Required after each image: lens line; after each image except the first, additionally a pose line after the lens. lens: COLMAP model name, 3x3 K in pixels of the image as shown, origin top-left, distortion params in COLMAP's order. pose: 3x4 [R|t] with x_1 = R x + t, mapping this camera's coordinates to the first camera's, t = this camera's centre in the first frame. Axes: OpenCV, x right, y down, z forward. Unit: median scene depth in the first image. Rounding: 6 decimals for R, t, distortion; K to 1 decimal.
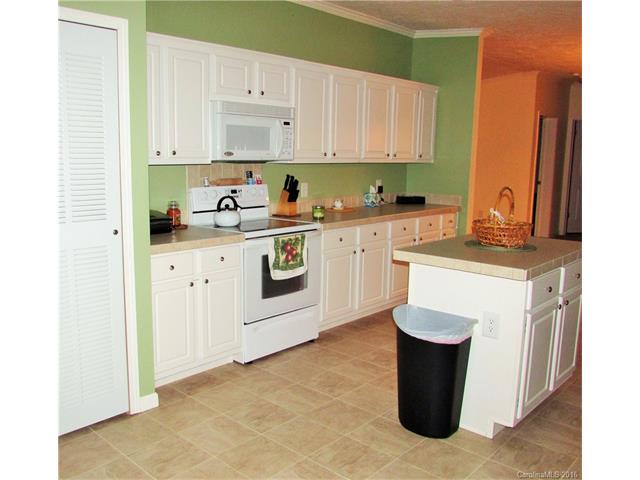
lens RADIAL K [[531.3, 0, 320.0], [0, 531.3, 240.0], [0, 0, 1]] dist [0.002708, 0.000858]
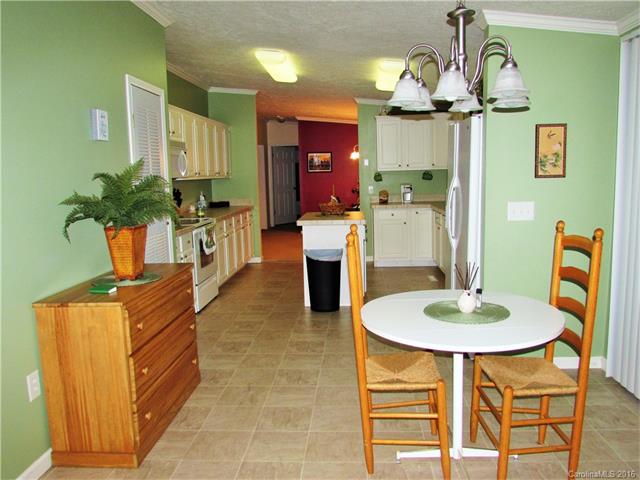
lens RADIAL K [[531.3, 0, 320.0], [0, 531.3, 240.0], [0, 0, 1]] dist [0.002708, 0.000858]
pose [[0.761991, -0.111731, 0.637876, -0.812352], [0.135803, 0.990671, 0.011300, 0.060136], [-0.633188, 0.078015, 0.770056, -0.390866]]
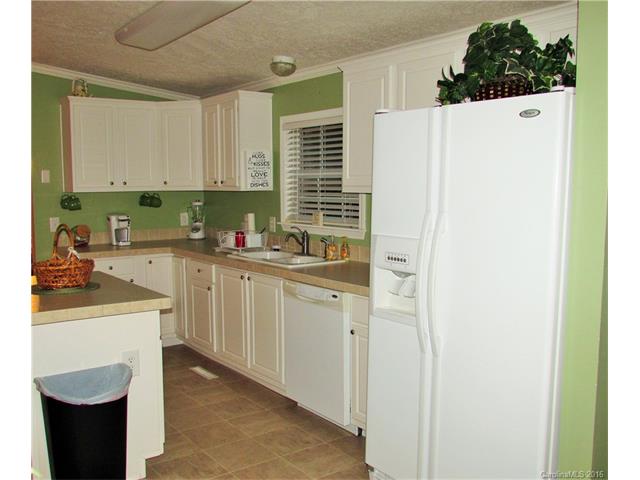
lens RADIAL K [[567.3, 0, 320.0], [0, 567.3, 240.0], [0, 0, 1]] dist [-0.221926, -0.000559]
pose [[0.118058, -0.091989, 0.988737, -0.419178], [0.144912, 0.986637, 0.074491, -0.058658], [-0.982376, 0.134485, 0.129811, 0.386216]]
